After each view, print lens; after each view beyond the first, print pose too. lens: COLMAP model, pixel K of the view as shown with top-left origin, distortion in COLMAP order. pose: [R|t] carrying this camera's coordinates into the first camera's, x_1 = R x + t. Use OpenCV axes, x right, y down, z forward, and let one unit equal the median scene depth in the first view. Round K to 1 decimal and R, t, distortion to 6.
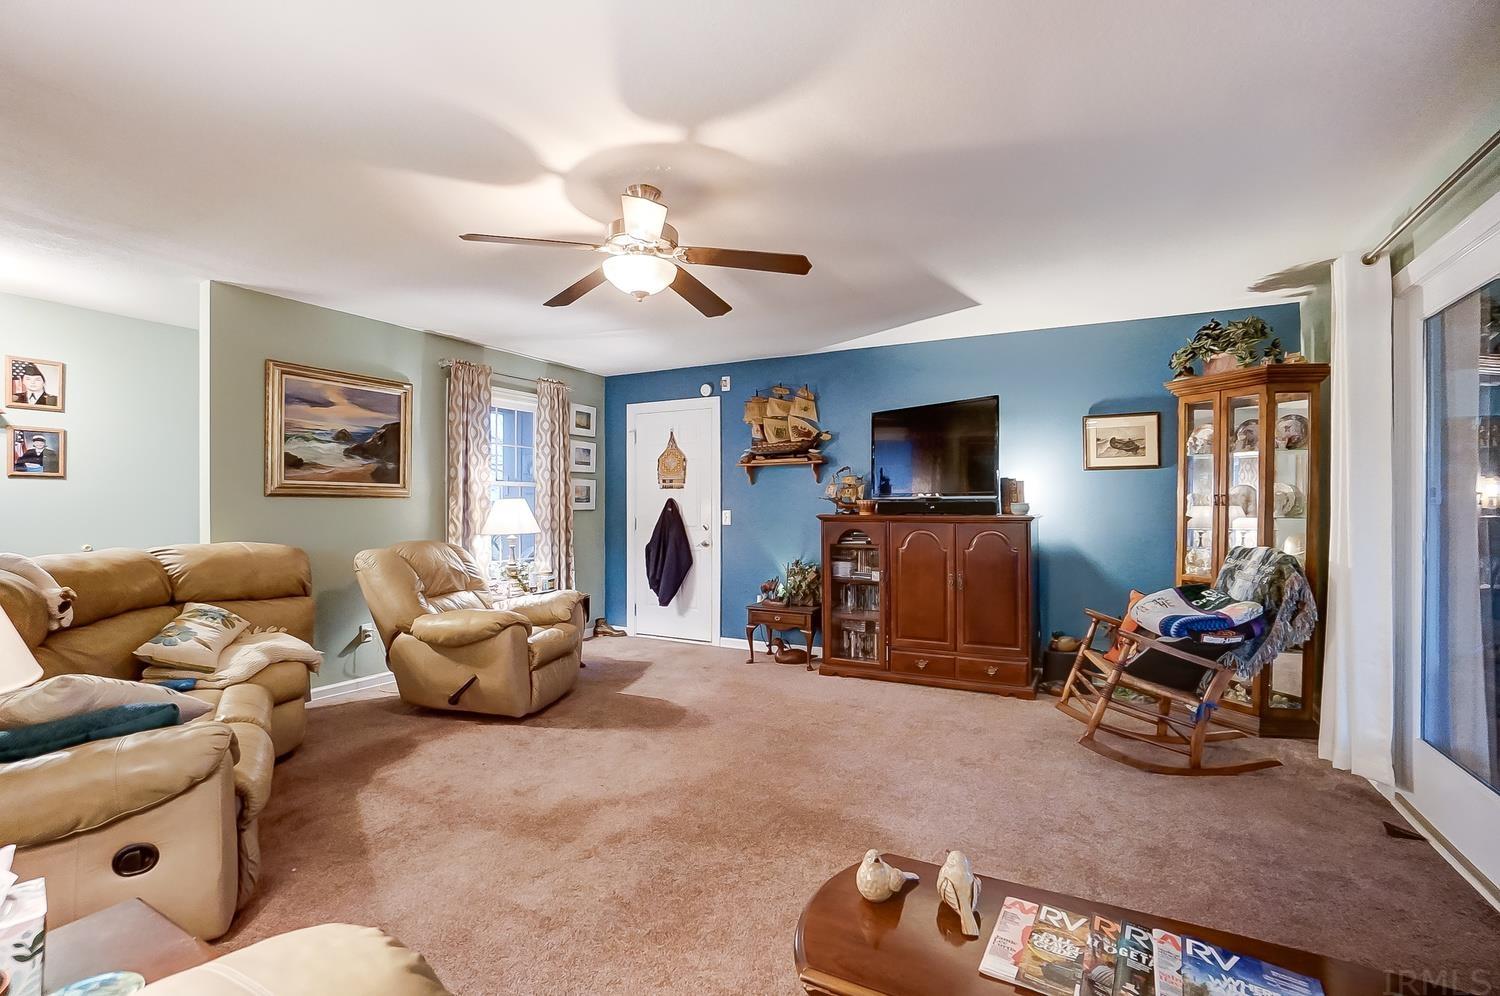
lens RADIAL K [[684.1, 0, 757.4], [0, 684.1, 508.8], [0, 0, 1]] dist [-0.045406, 0.011752]
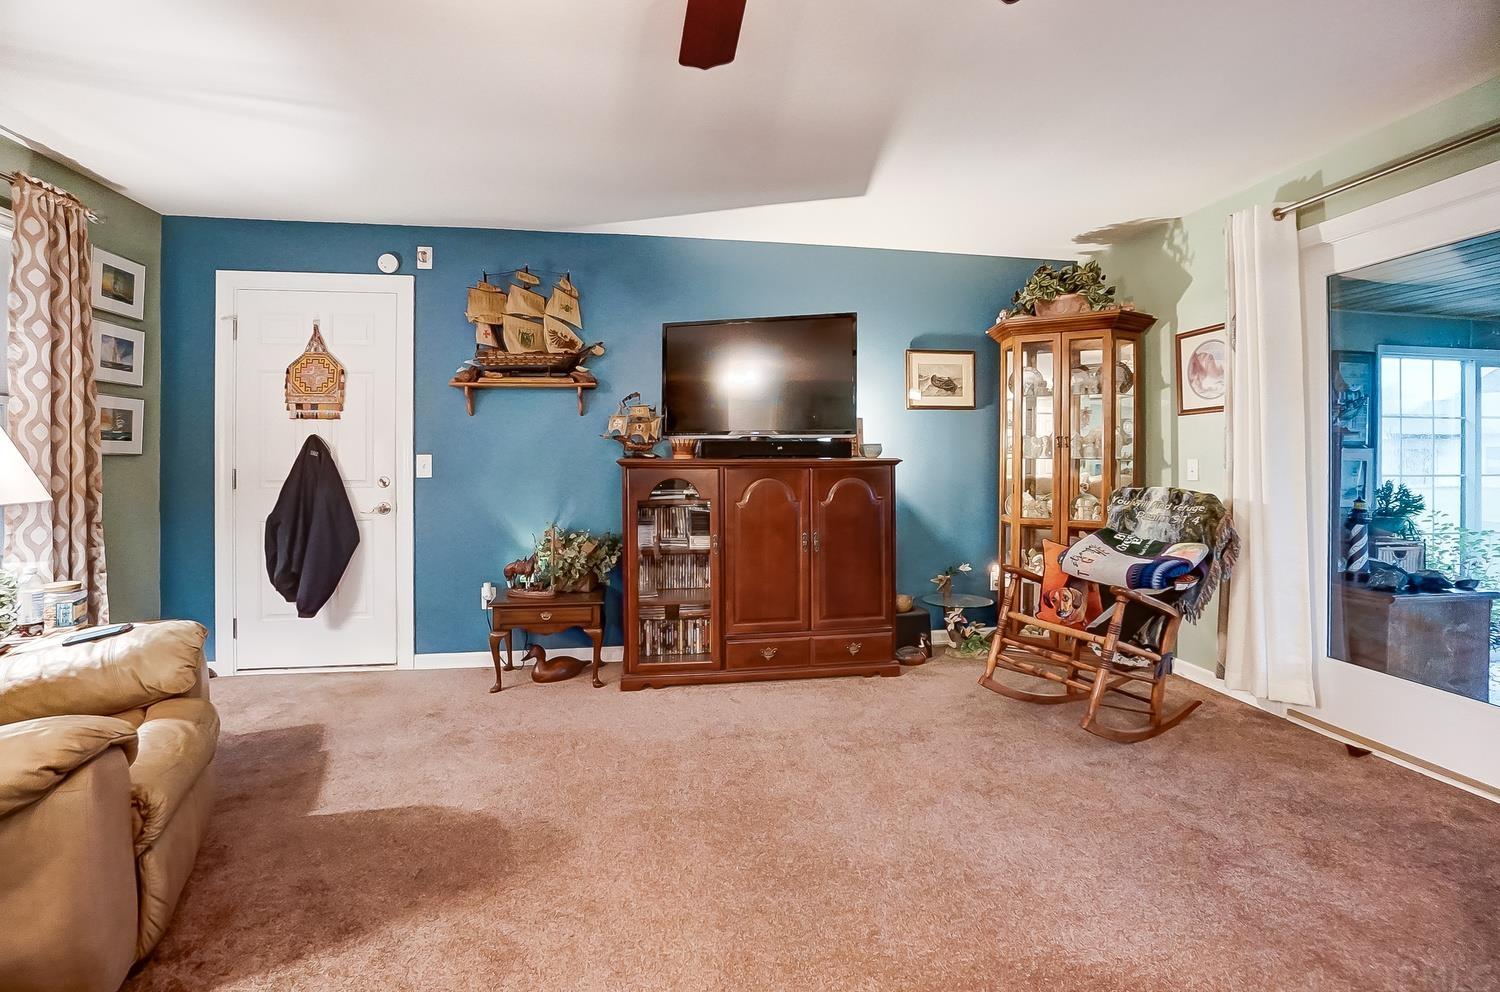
lens RADIAL K [[684.1, 0, 767.5], [0, 684.1, 456.1], [0, 0, 1]] dist [-0.045406, 0.011752]
pose [[0.794641, -0.000142, 0.607079, -0.201460], [0.003840, 0.999981, -0.004792, 0.008943], [-0.607067, 0.006139, 0.794627, 0.348959]]
